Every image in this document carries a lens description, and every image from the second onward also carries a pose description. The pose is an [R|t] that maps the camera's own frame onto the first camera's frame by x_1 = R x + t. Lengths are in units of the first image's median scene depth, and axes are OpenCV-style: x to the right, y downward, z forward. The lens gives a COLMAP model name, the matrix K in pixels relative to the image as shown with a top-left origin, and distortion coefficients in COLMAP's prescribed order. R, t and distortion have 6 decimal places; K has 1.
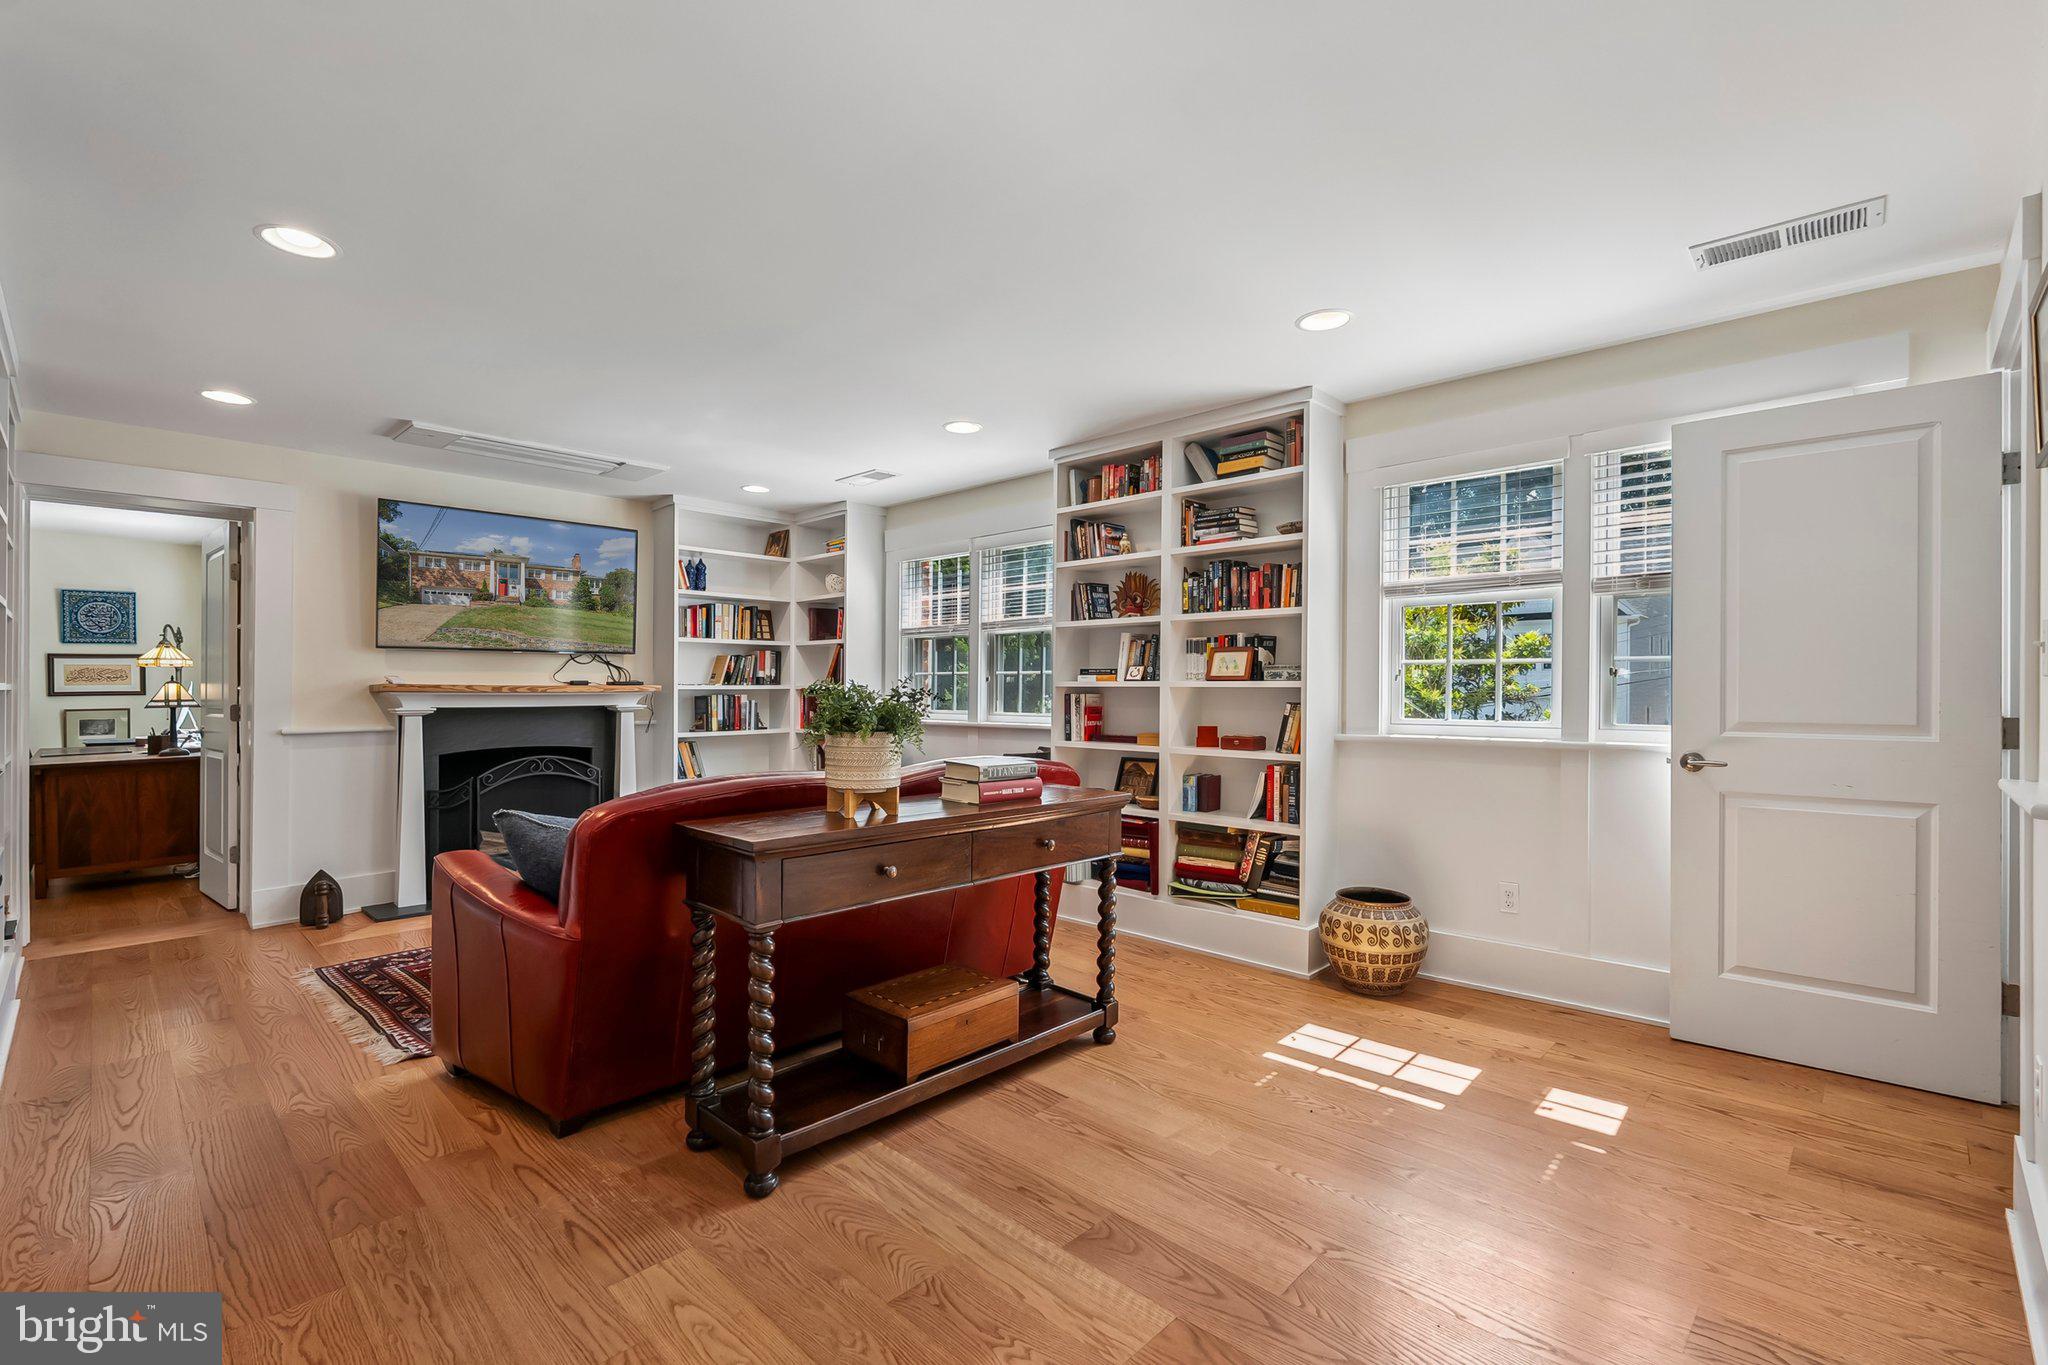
lens RADIAL K [[907.7, 0, 1027.2], [0, 907.7, 684.4], [0, 0, 1]] dist [-0.007164, 0.001290]
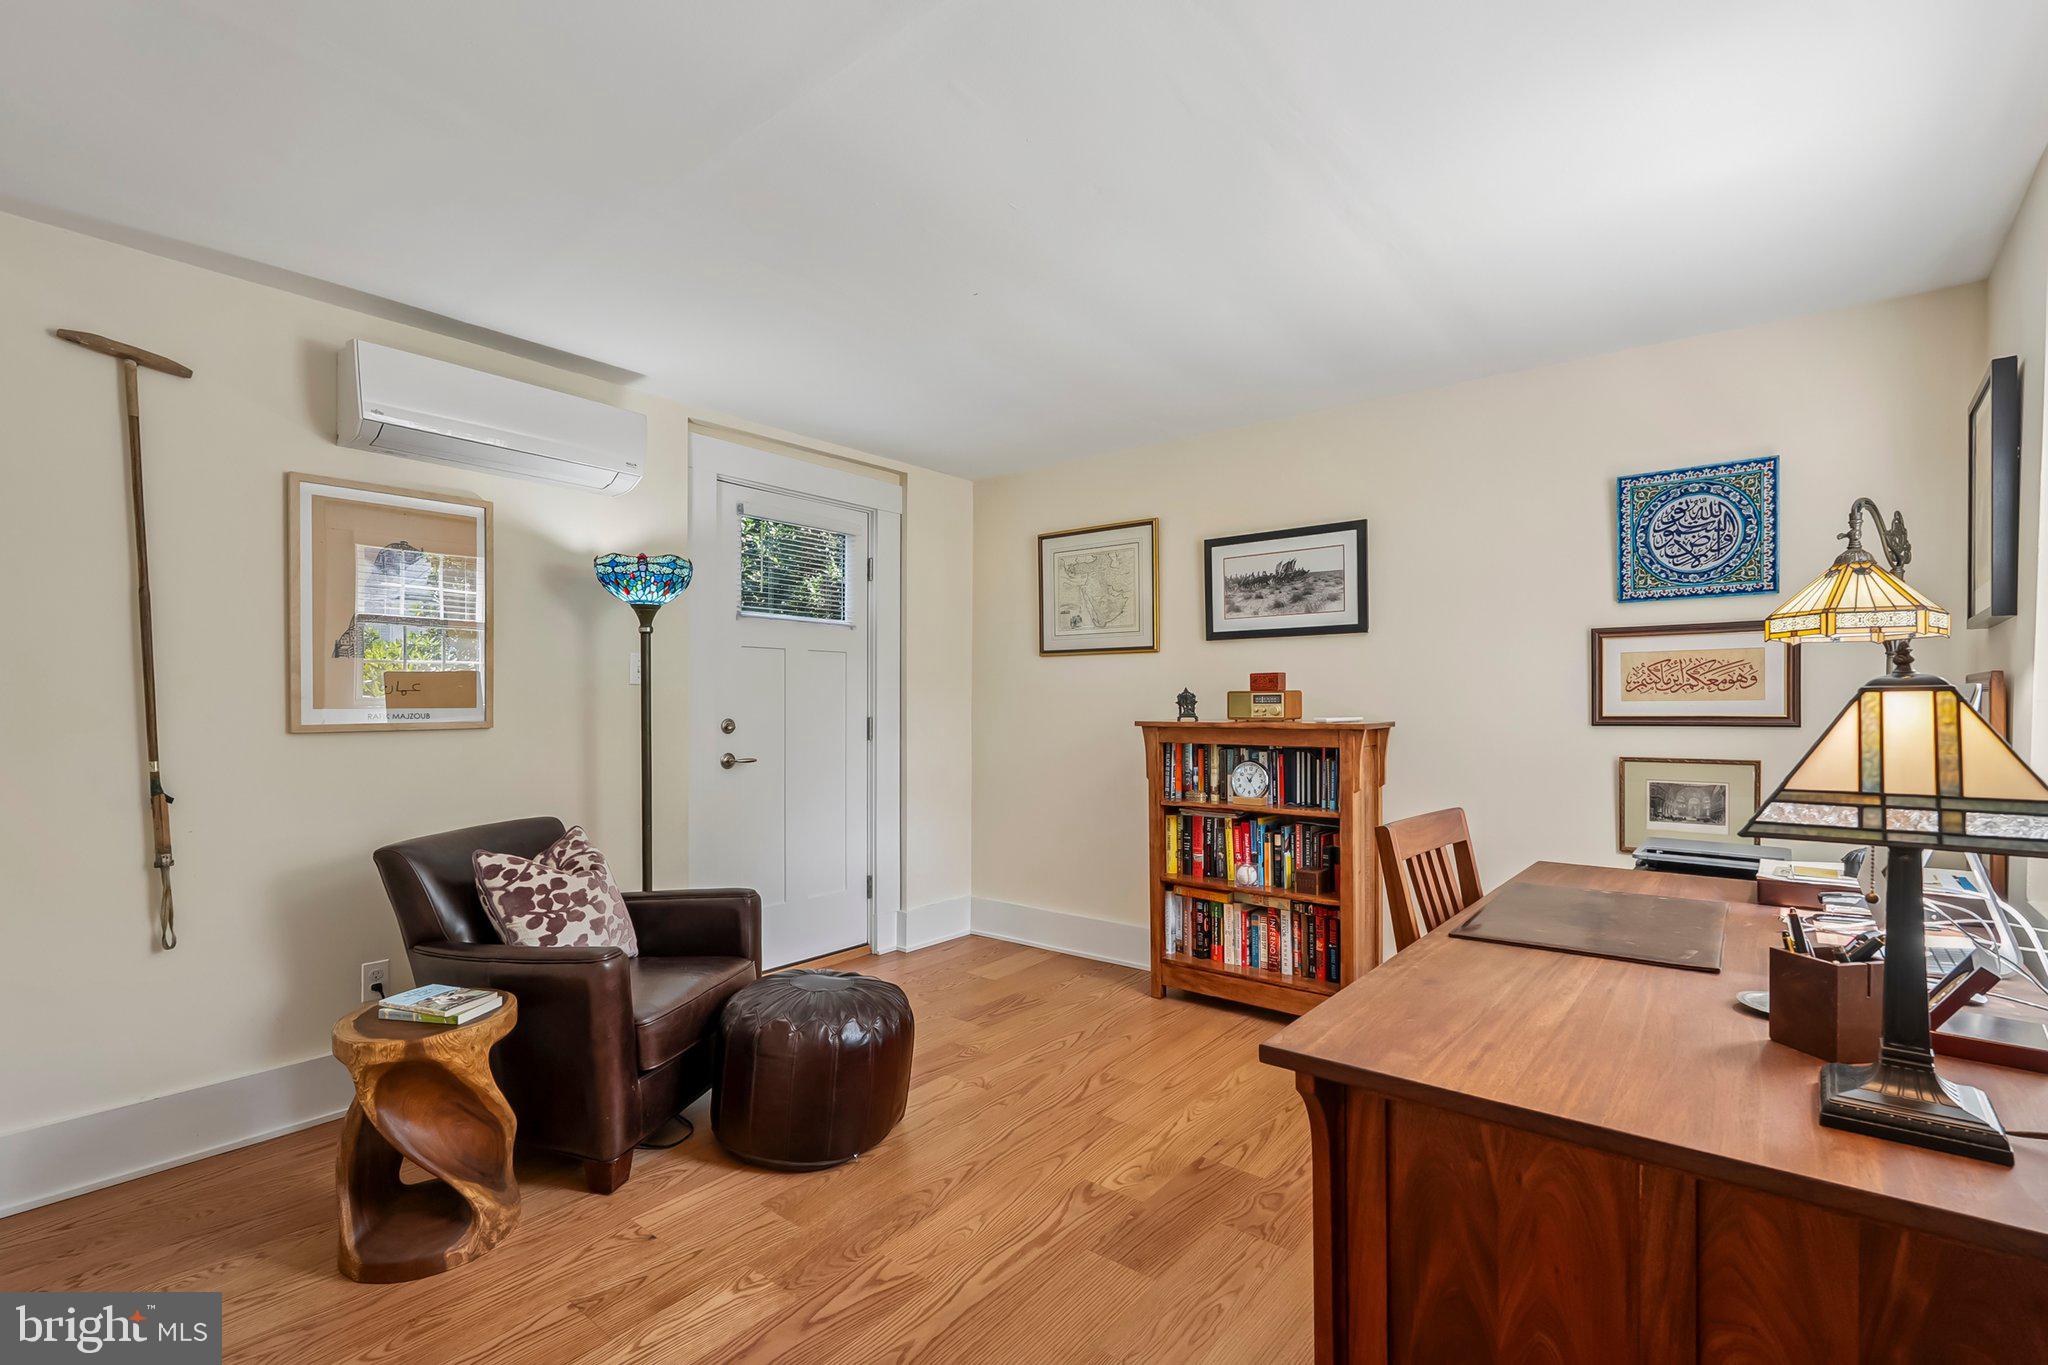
lens RADIAL K [[907.7, 0, 1032.0], [0, 907.7, 717.7], [0, 0, 1]] dist [-0.007164, 0.001290]
pose [[0.074628, 0.019023, -0.997030, -0.659881], [0.000779, 0.999817, 0.019134, 0.000550], [0.997211, -0.002204, 0.074599, 0.688860]]
